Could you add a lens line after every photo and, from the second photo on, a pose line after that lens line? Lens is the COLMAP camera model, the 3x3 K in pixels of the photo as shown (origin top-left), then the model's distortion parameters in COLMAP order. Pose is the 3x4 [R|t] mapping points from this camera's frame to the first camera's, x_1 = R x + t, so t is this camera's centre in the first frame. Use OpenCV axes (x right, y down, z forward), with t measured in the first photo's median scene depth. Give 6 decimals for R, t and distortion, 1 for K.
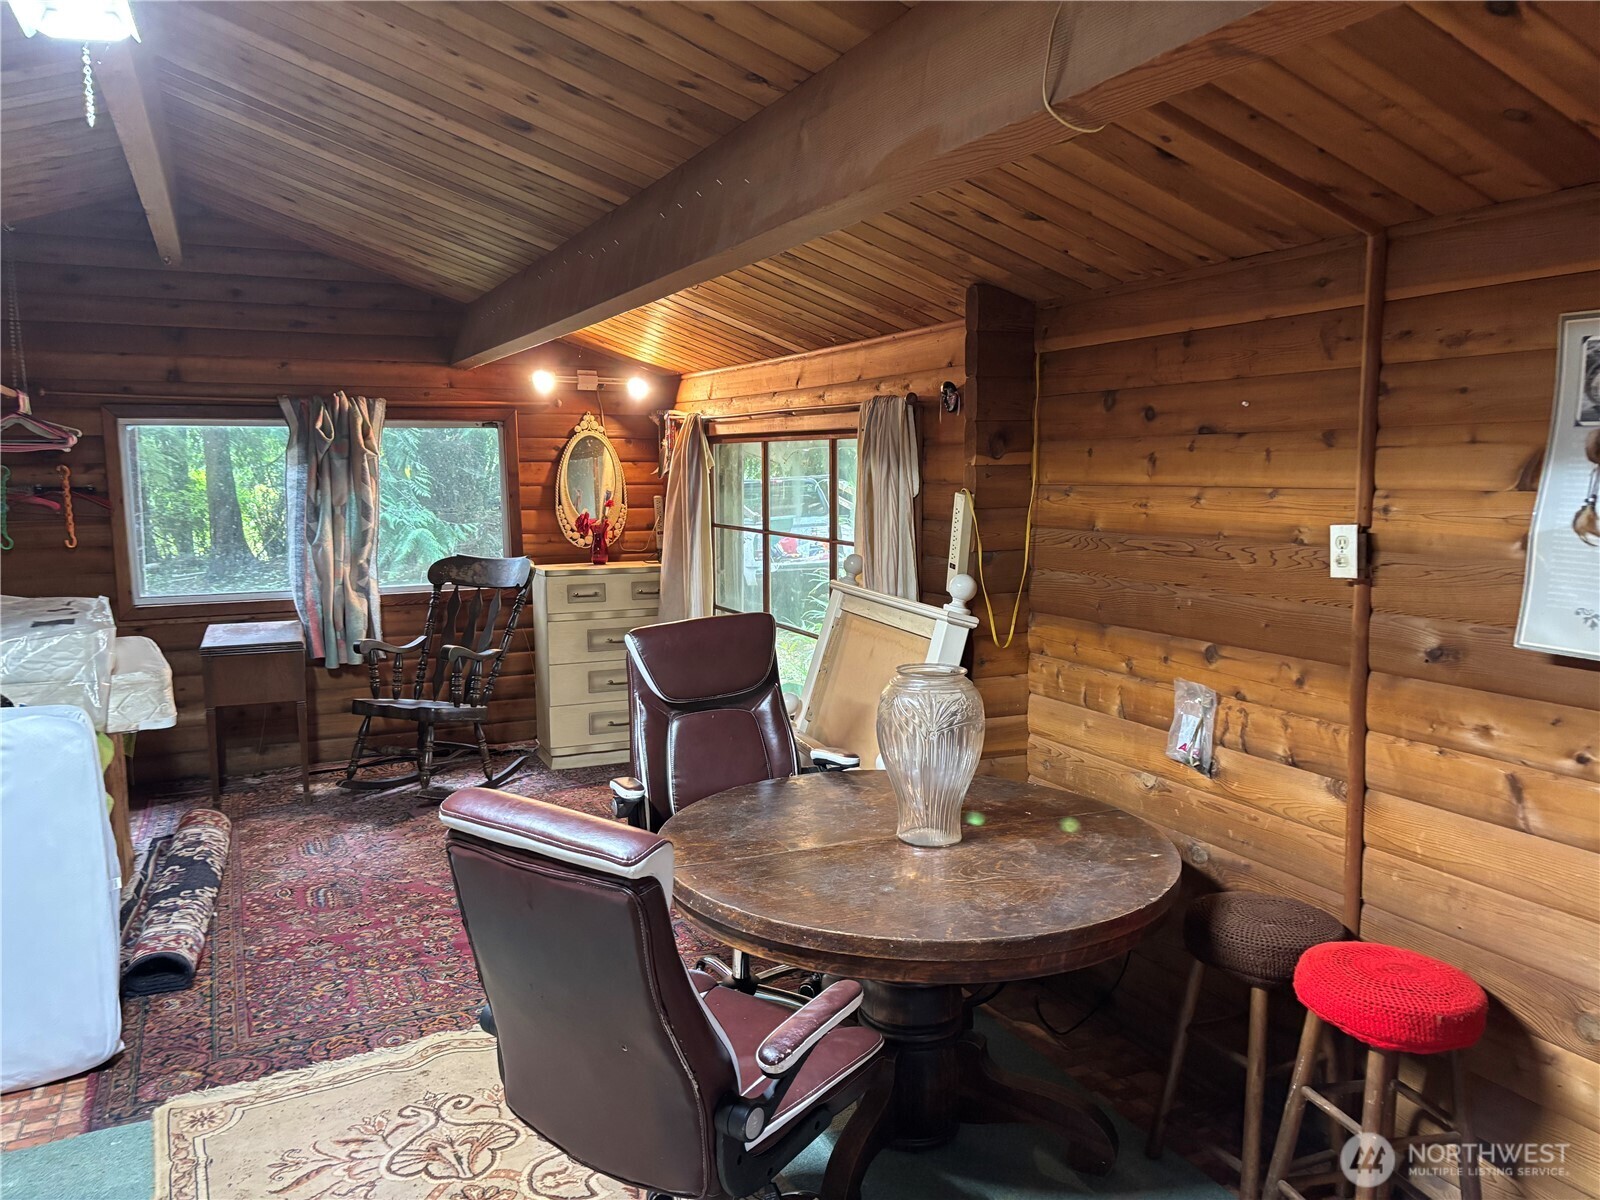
lens RADIAL K [[1191.5, 0, 792.9], [0, 1191.5, 599.7], [0, 0, 1]] dist [0.045218, -0.046954]
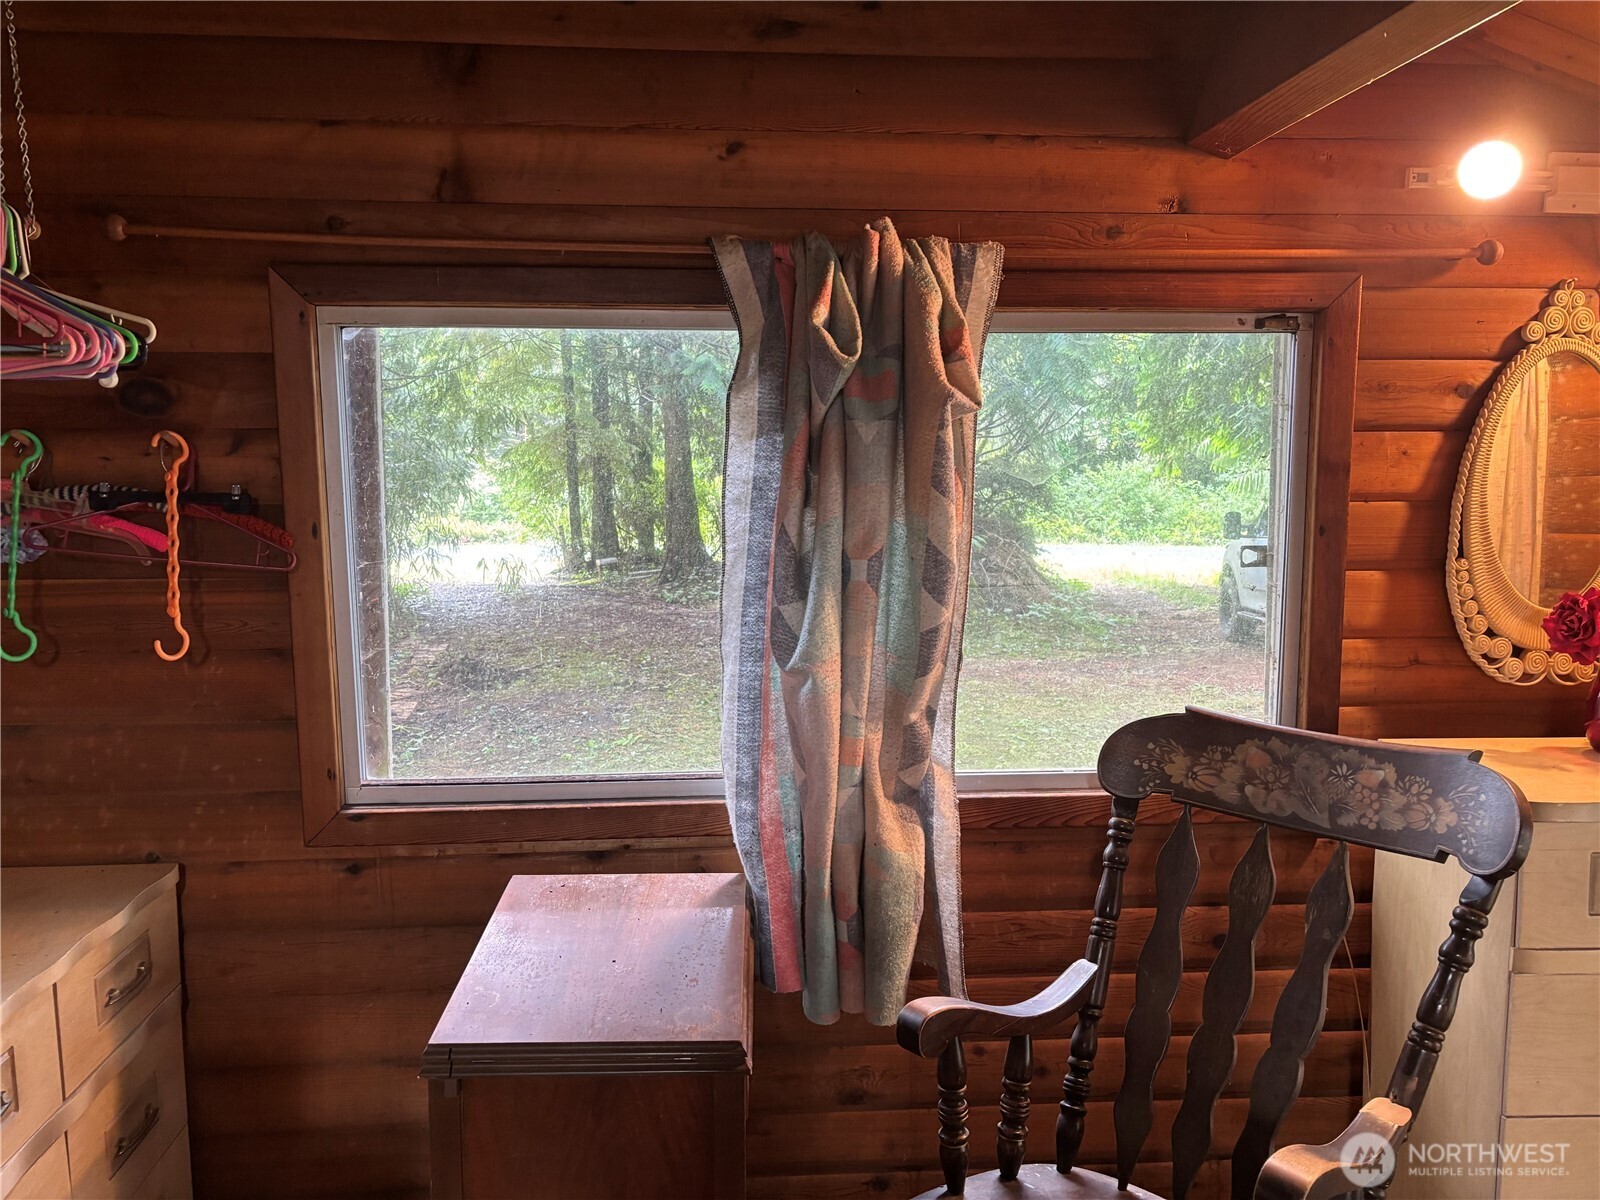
lens RADIAL K [[1210.1, 0, 800.0], [0, 1210.1, 600.0], [0, 0, 1]] dist [0.050685, -0.047230]
pose [[0.937619, 0.047446, -0.344411, -0.276438], [-0.045859, 0.998866, 0.012758, -0.069566], [0.344626, 0.003832, 0.938732, 0.670861]]
